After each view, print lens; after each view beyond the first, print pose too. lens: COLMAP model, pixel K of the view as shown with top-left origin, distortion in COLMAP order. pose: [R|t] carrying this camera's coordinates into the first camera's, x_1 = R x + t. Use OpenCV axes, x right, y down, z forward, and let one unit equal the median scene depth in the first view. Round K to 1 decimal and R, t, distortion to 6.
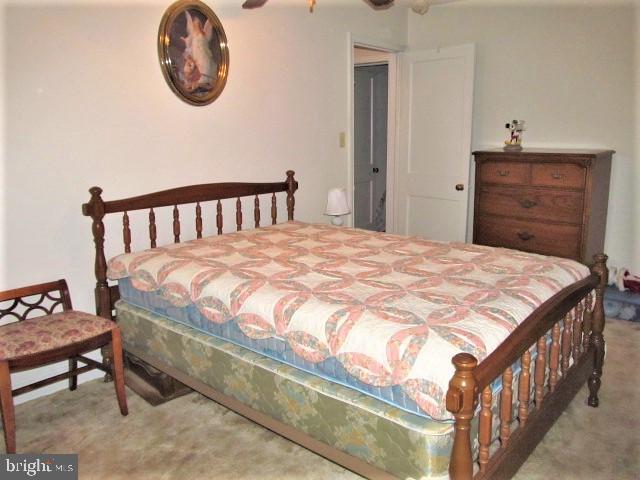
lens RADIAL K [[532.1, 0, 321.9], [0, 532.1, 236.8], [0, 0, 1]] dist [-0.058662, 0.030754]
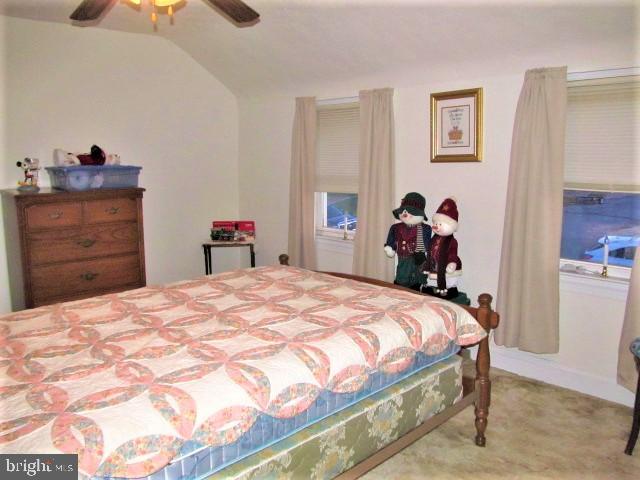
lens RADIAL K [[532.1, 0, 315.7], [0, 532.1, 239.6], [0, 0, 1]] dist [-0.058662, 0.030754]
pose [[0.066034, -0.141654, 0.987711, -0.518388], [0.198963, 0.971863, 0.126080, -0.102284], [-0.977780, 0.188193, 0.092360, 0.469659]]
